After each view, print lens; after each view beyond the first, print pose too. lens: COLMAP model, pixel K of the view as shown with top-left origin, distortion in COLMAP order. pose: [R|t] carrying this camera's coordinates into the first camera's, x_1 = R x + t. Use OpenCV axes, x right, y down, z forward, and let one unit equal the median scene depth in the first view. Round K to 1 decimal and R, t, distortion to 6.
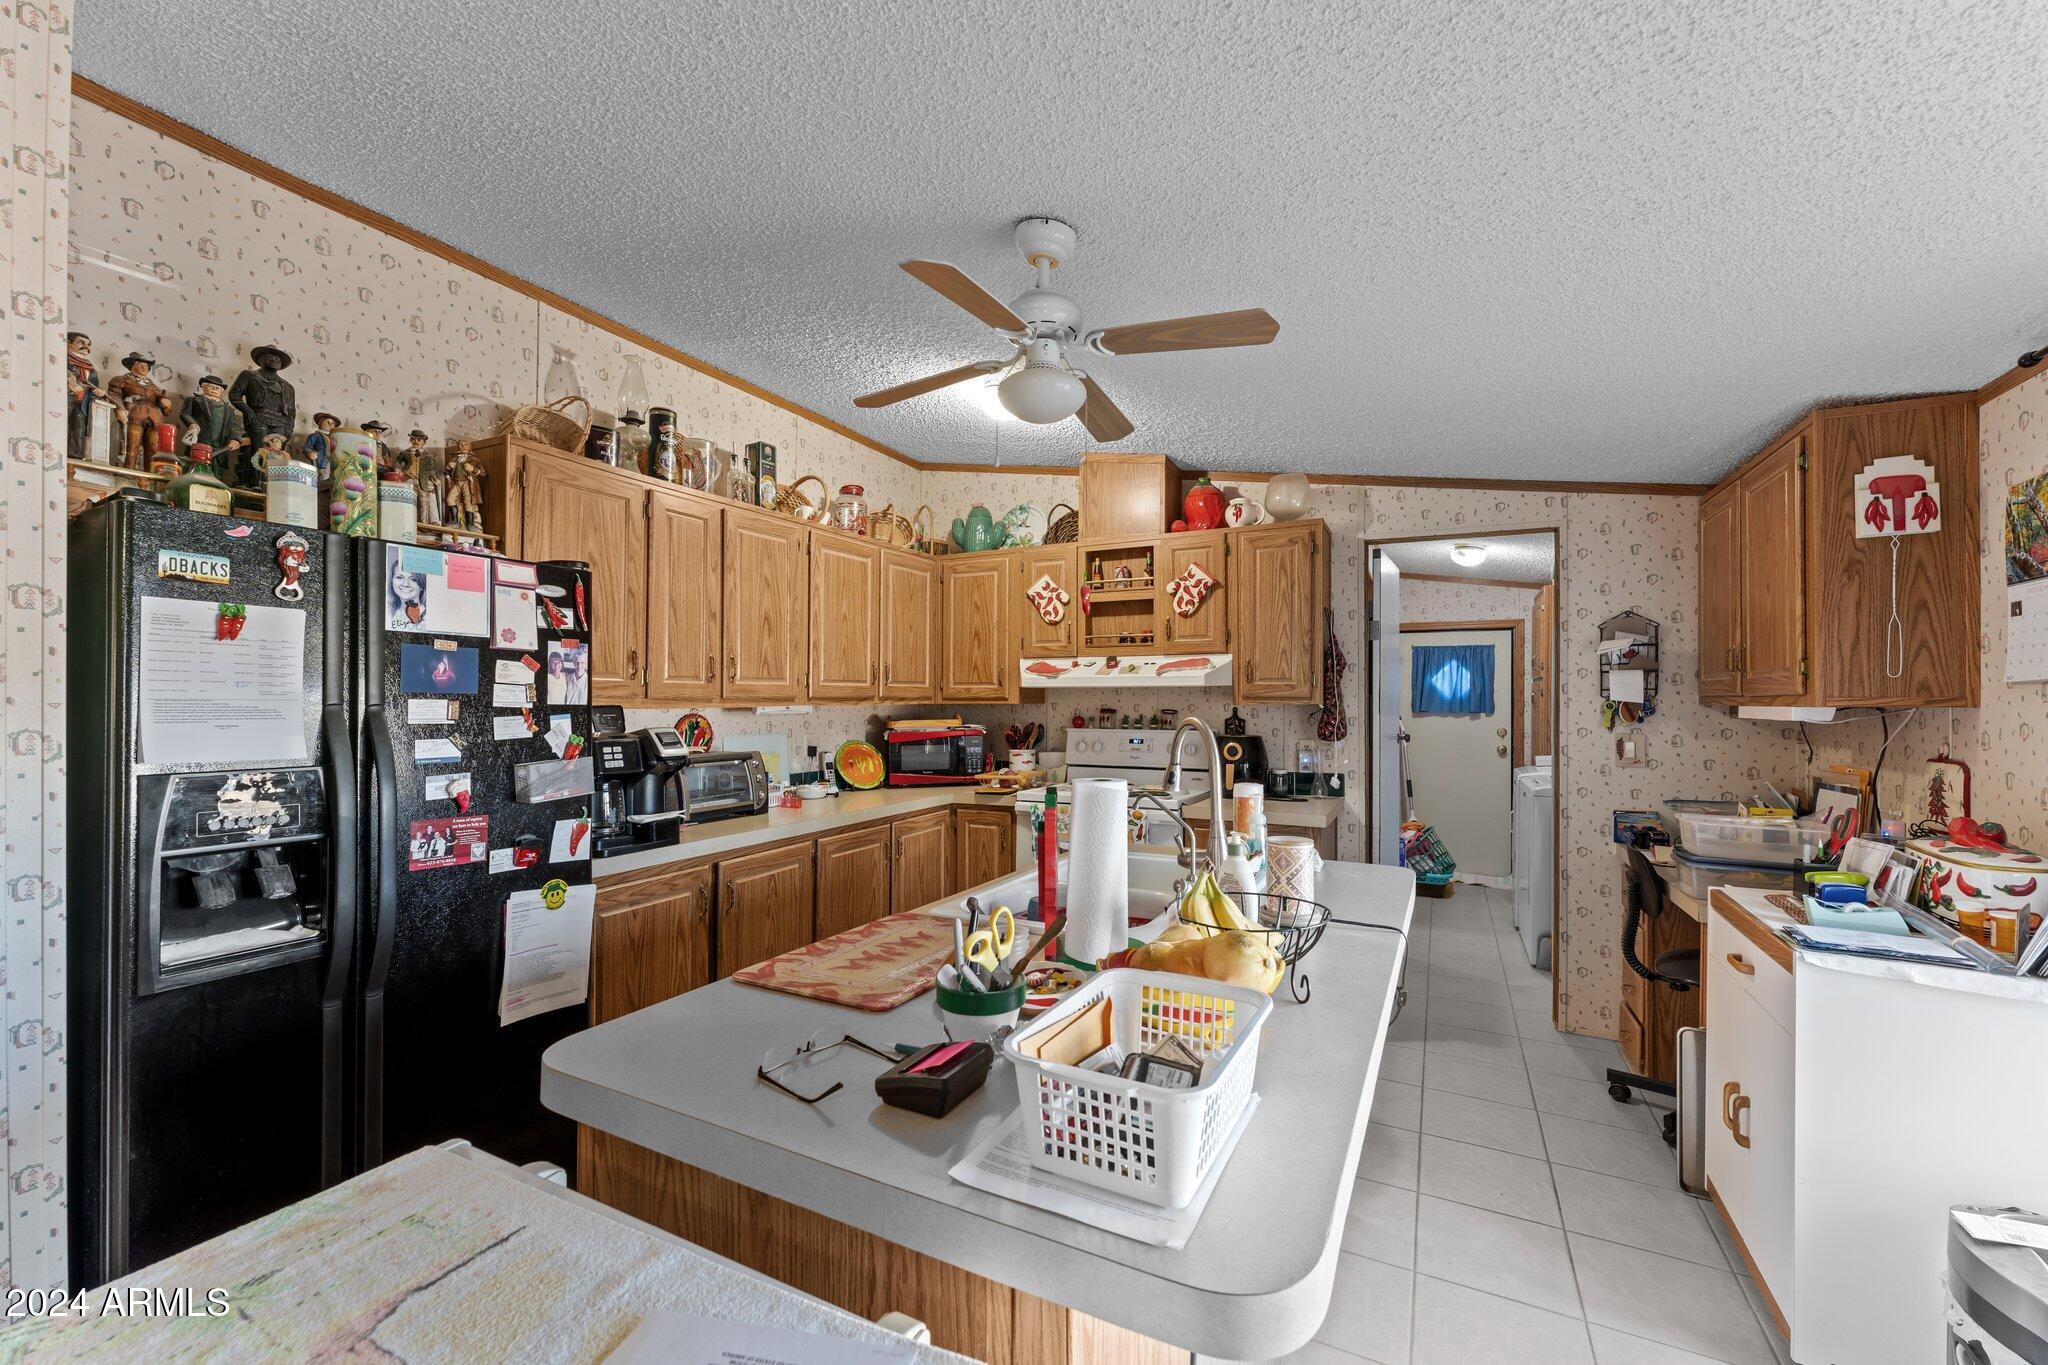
lens RADIAL K [[826.3, 0, 1019.8], [0, 826.3, 668.3], [0, 0, 1]] dist [-0.000297, -0.000032]
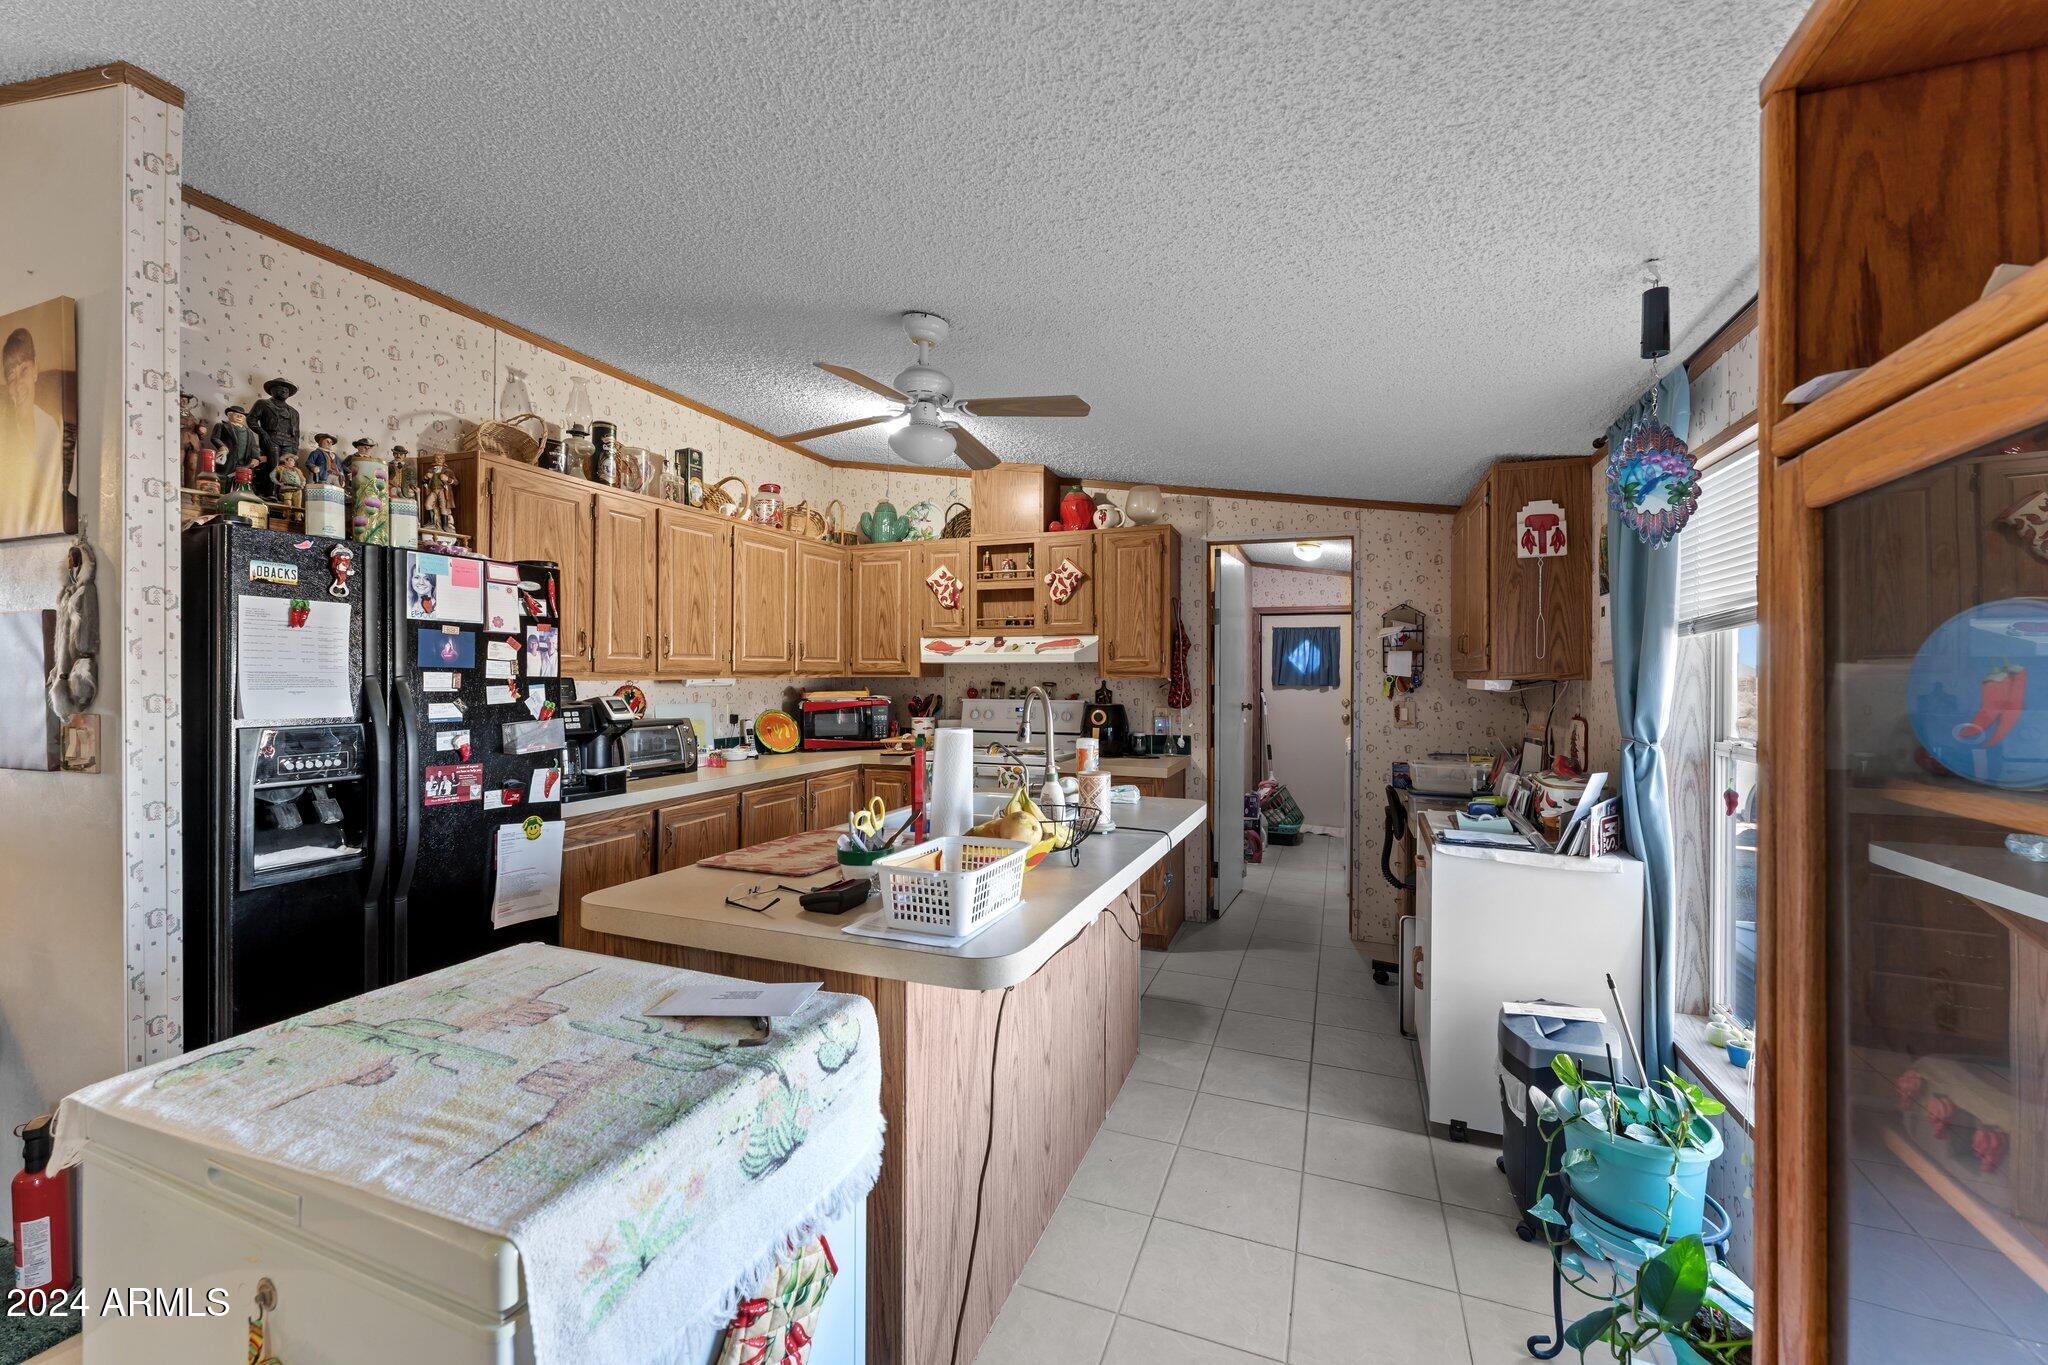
lens RADIAL K [[826.3, 0, 1019.8], [0, 826.3, 668.3], [0, 0, 1]] dist [-0.000297, -0.000032]
pose [[0.994921, 0.002552, 0.100622, 0.033156], [-0.005681, 0.999509, 0.030819, -0.008271], [-0.100494, -0.031234, 0.994447, -0.230792]]
